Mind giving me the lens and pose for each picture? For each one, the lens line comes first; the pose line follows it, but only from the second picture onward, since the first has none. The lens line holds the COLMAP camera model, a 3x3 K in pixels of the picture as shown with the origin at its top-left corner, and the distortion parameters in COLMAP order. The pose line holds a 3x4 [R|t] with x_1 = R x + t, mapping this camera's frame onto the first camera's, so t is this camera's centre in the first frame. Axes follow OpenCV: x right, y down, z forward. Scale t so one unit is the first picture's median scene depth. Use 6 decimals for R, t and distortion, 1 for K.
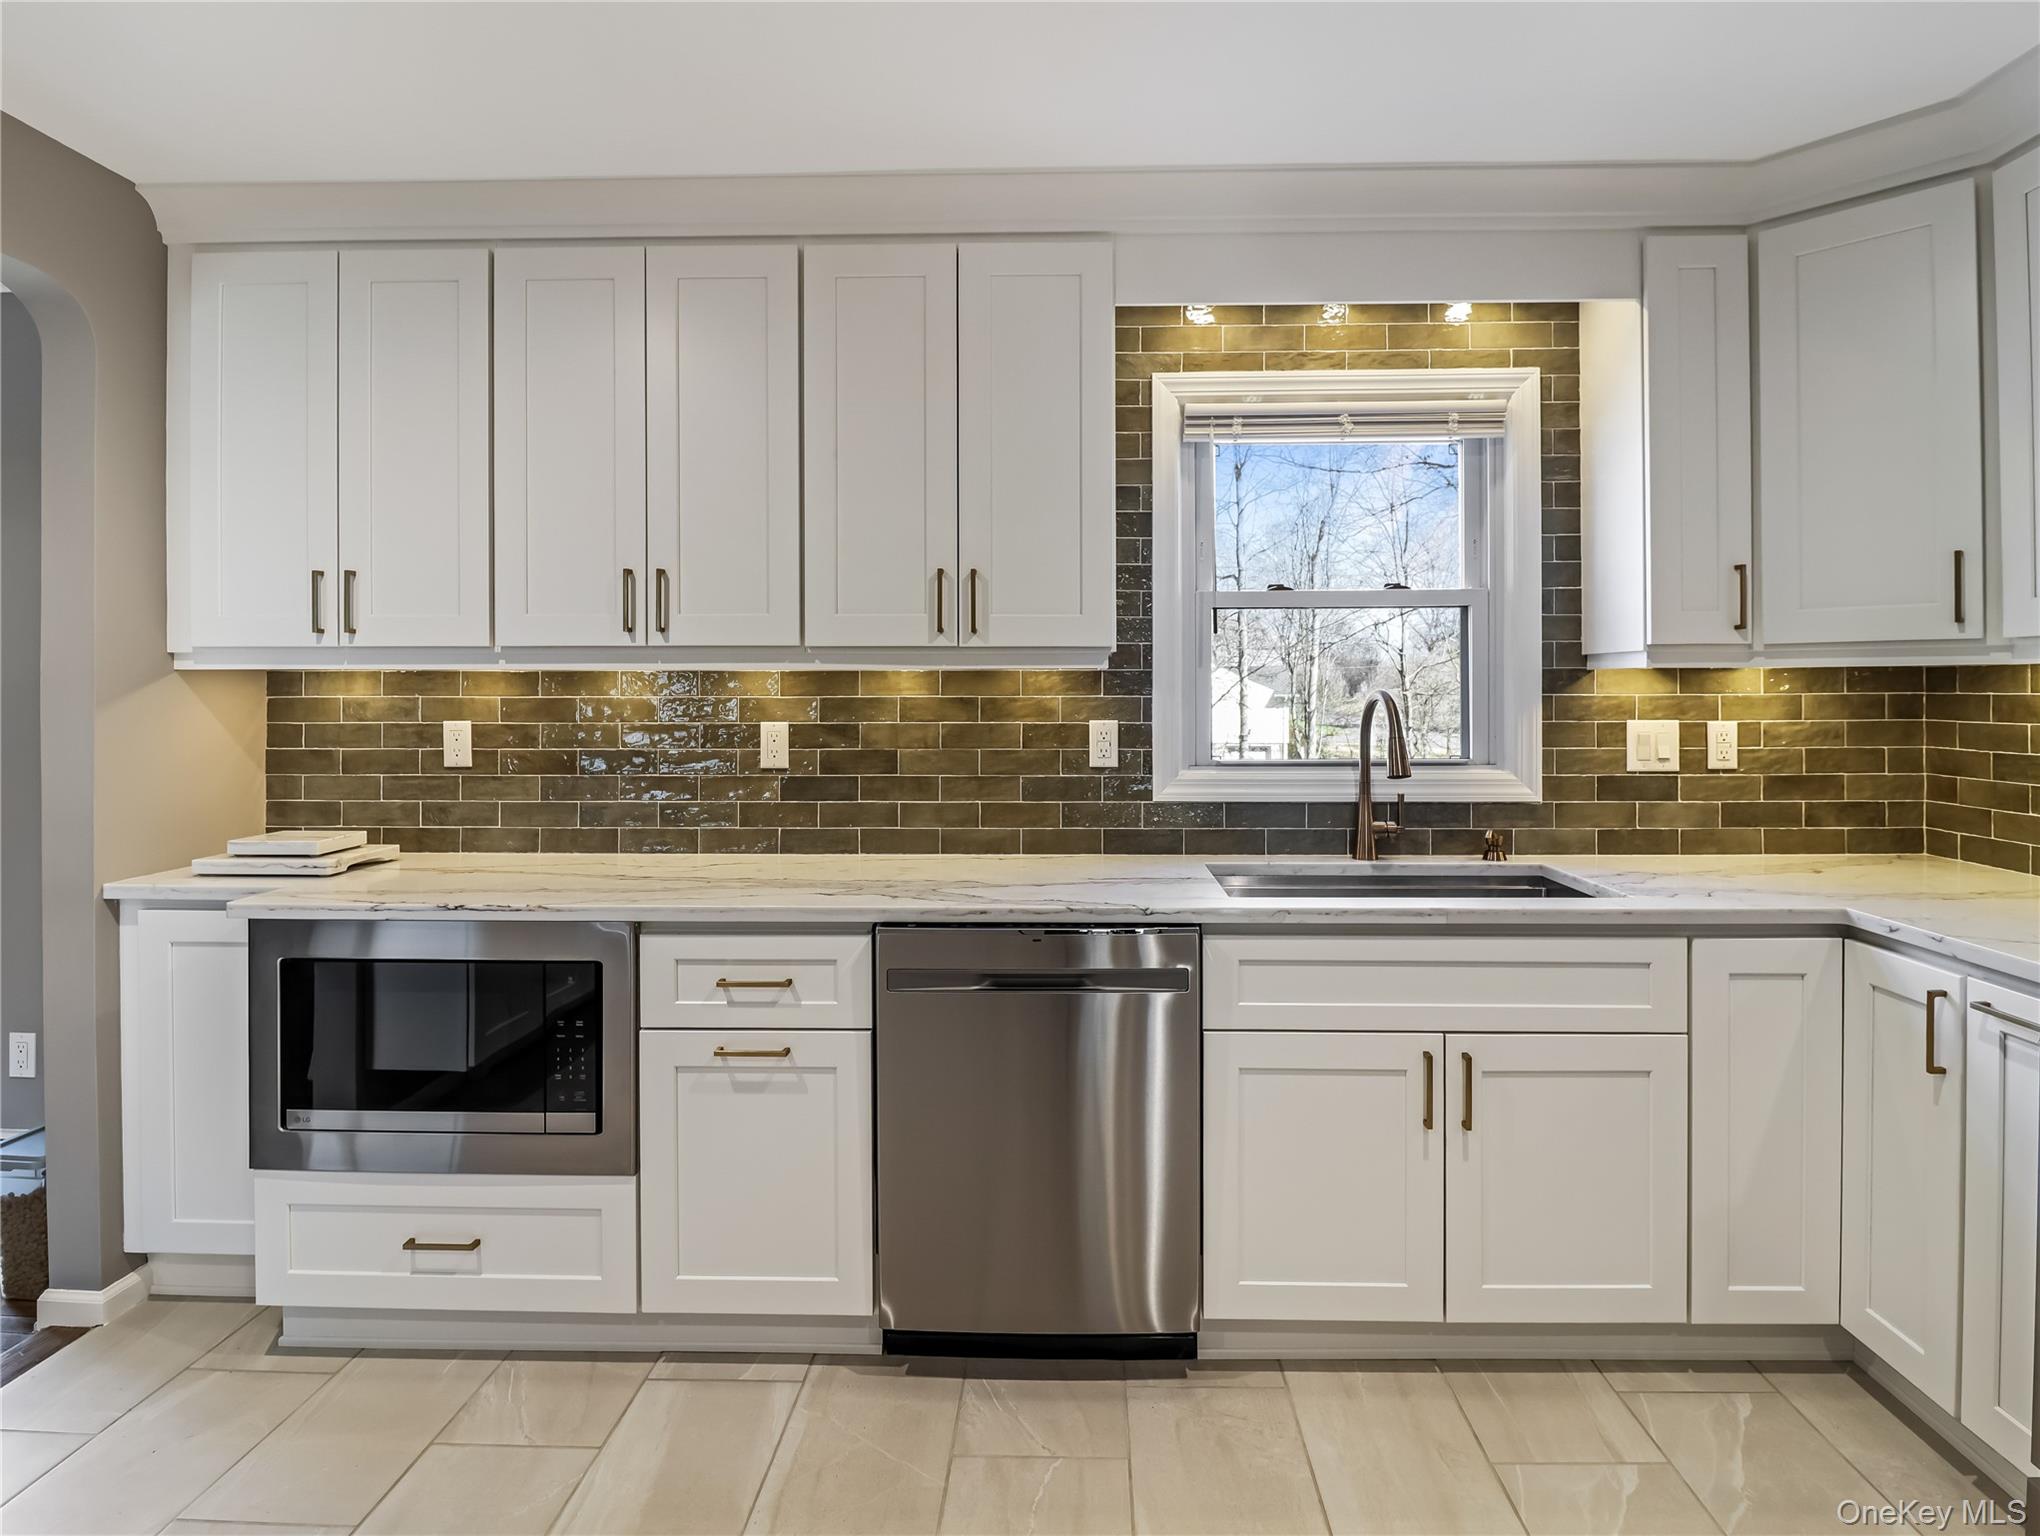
lens RADIAL K [[1116.6, 0, 1013.2], [0, 1116.6, 691.4], [0, 0, 1]] dist [0.004595, -0.016979]
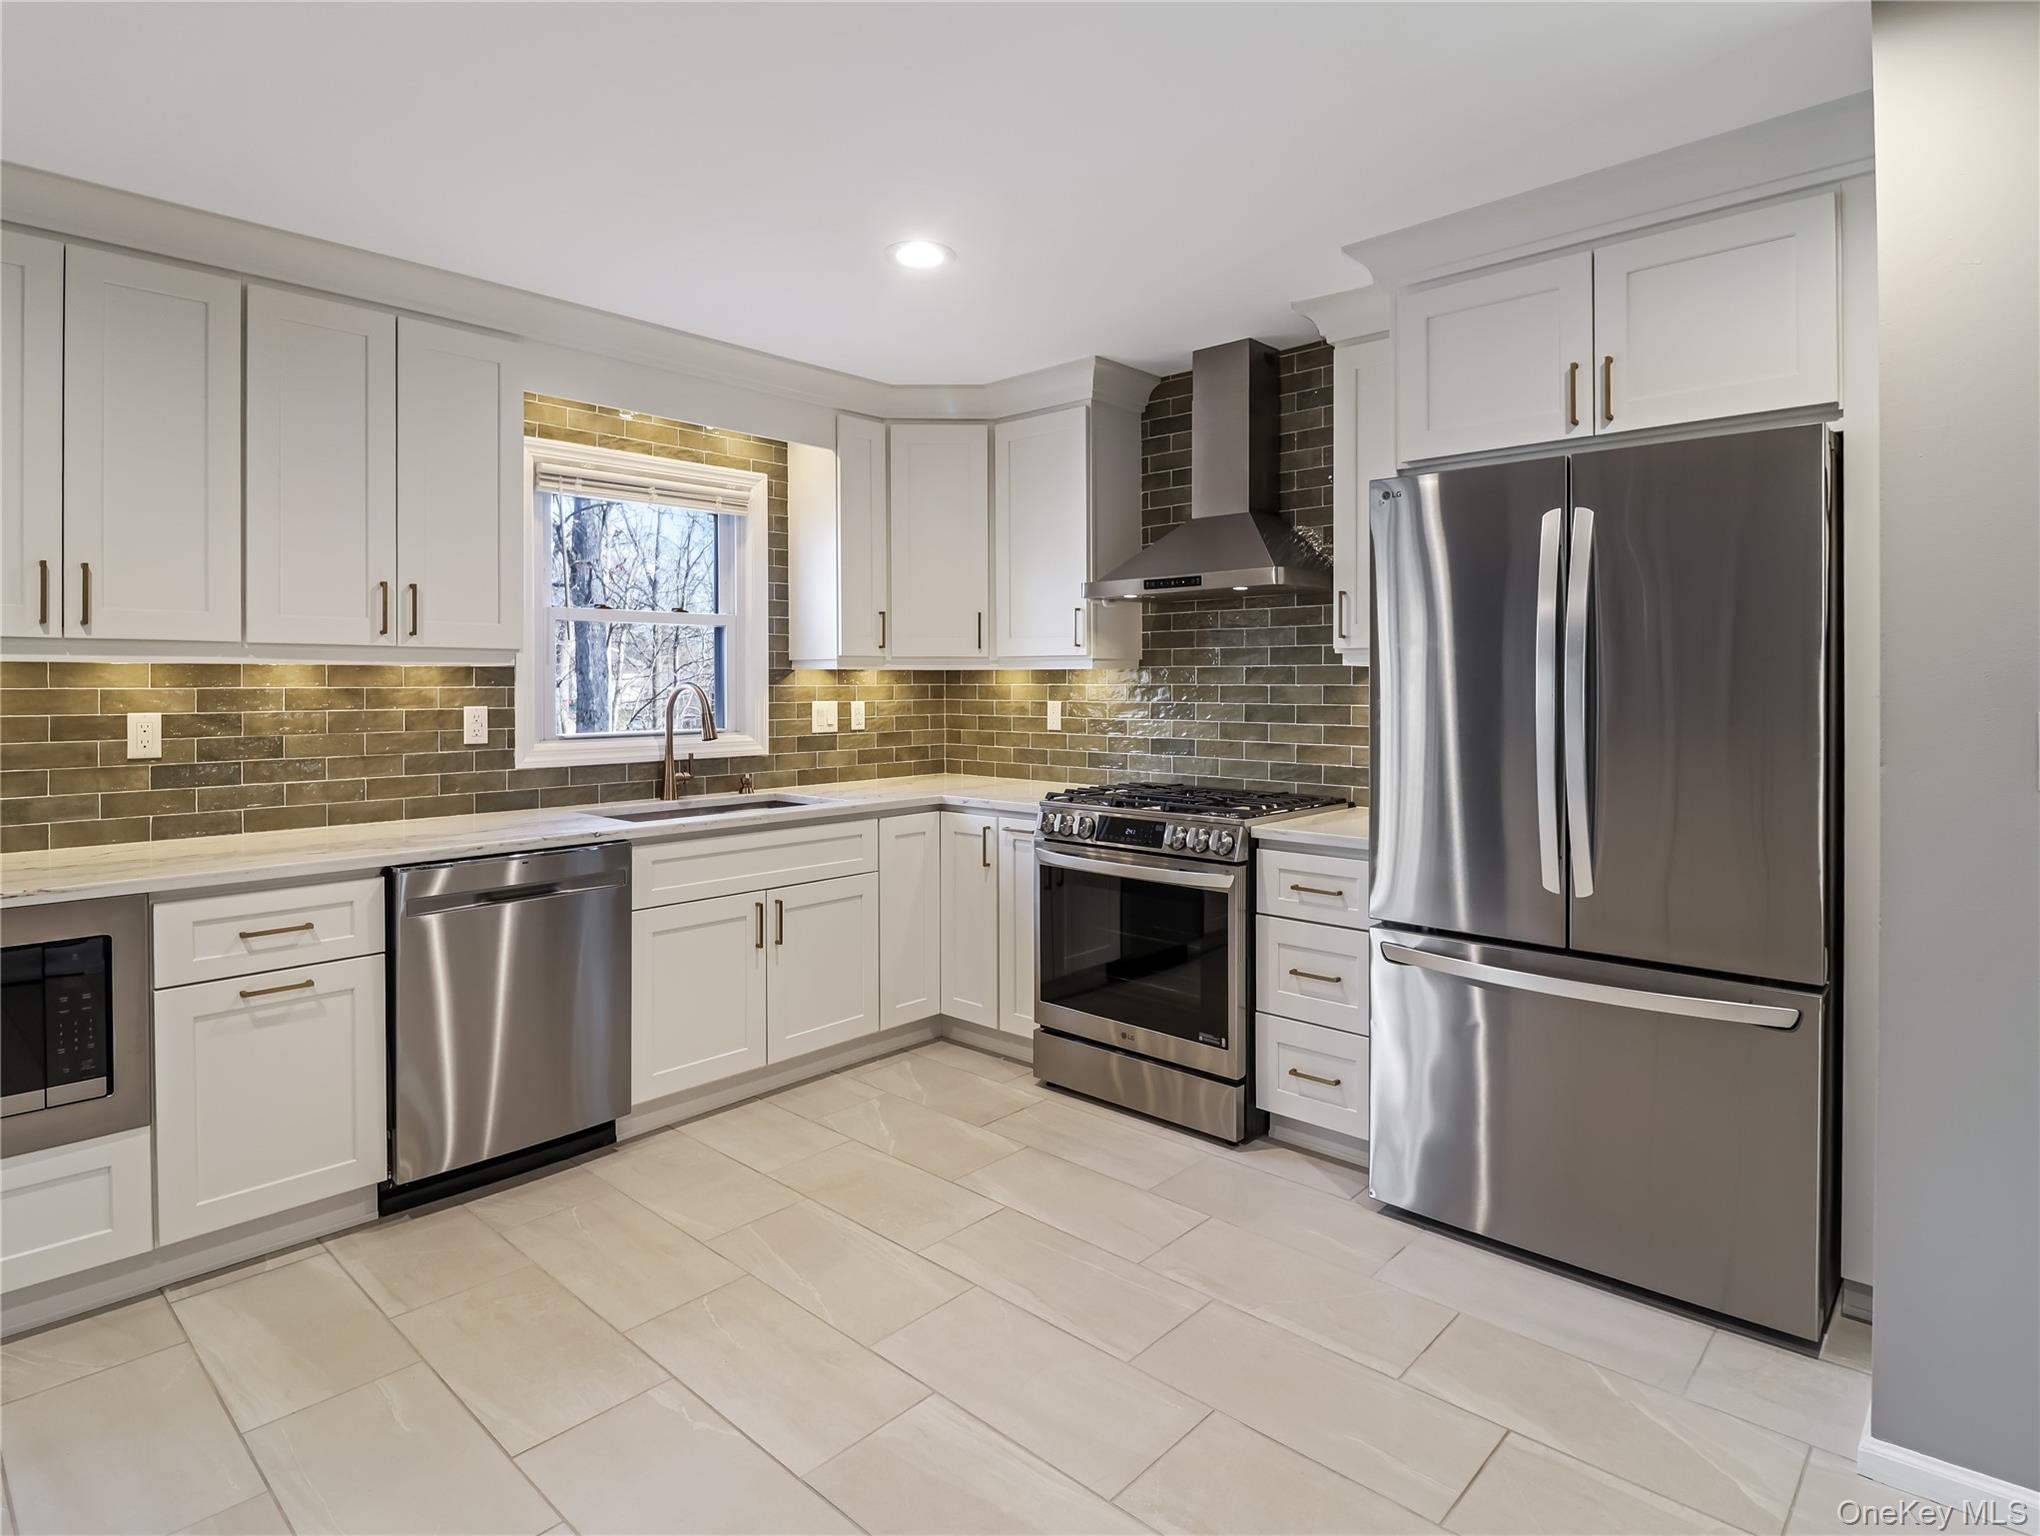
lens RADIAL K [[1116.6, 0, 1013.2], [0, 1116.6, 691.4], [0, 0, 1]] dist [0.004595, -0.016979]
pose [[0.656898, -0.004787, 0.753964, -0.474746], [0.001082, 0.999985, 0.005407, 0.003073], [-0.753979, -0.002736, 0.656893, -0.276806]]
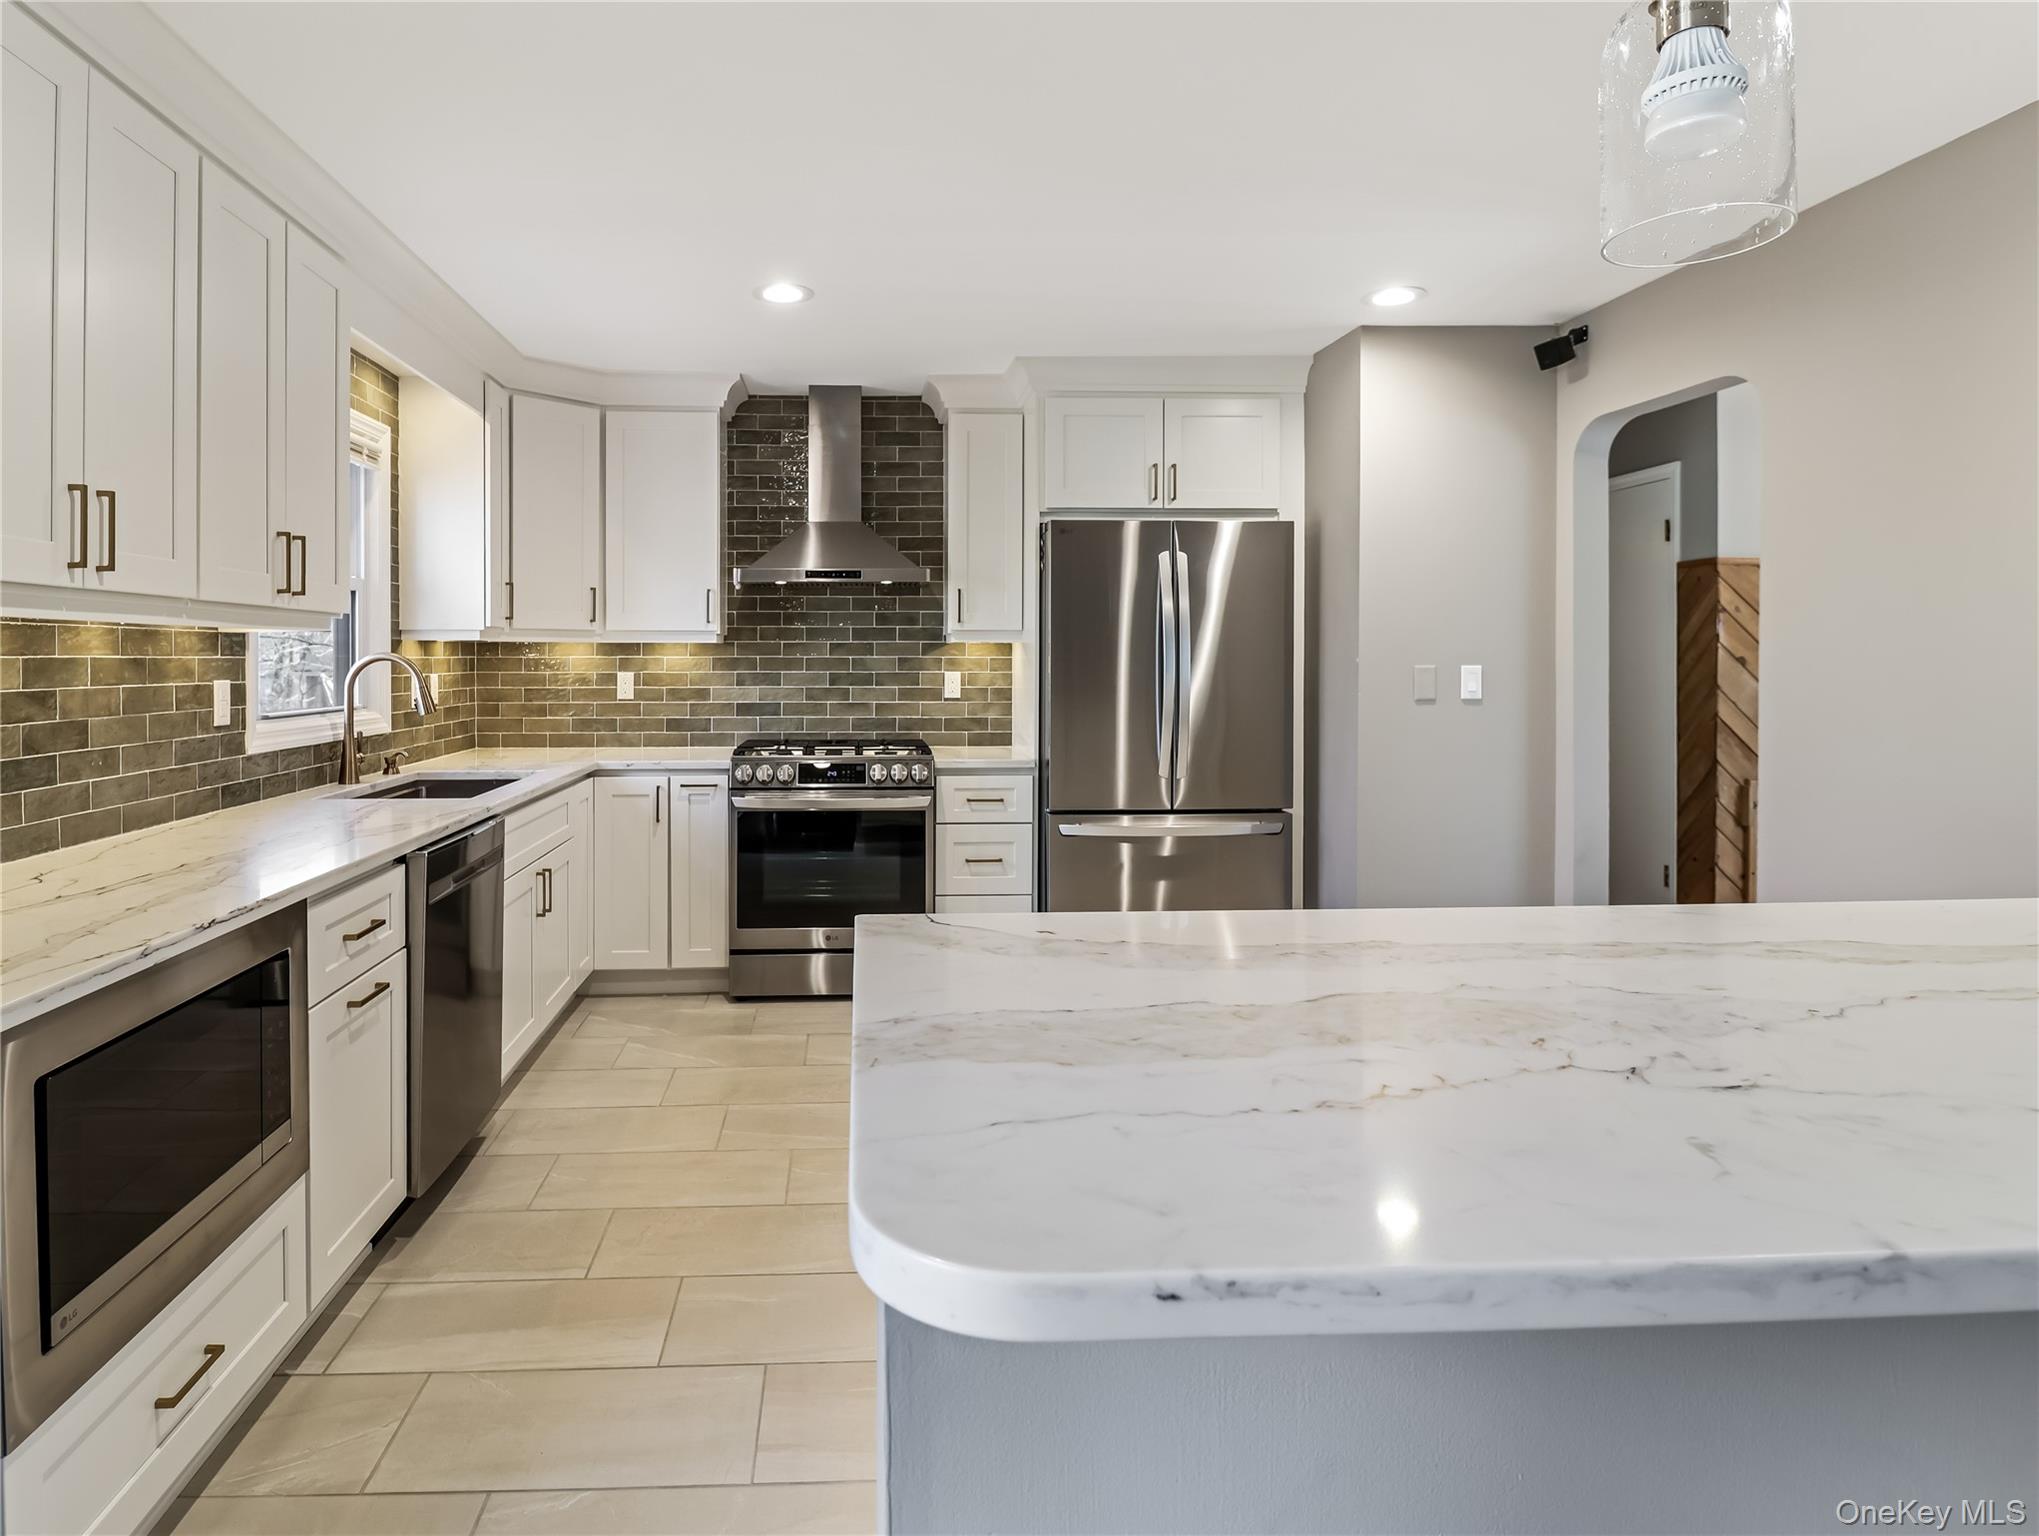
lens RADIAL K [[1169.4, 0, 928.3], [0, 1169.4, 658.5], [0, 0, 1]] dist [-0.000444, -0.016446]
pose [[-0.097239, 0.002260, 0.995258, -1.081053], [0.002540, 0.999995, -0.002023, 0.009735], [-0.995258, 0.002331, -0.097245, 0.463396]]
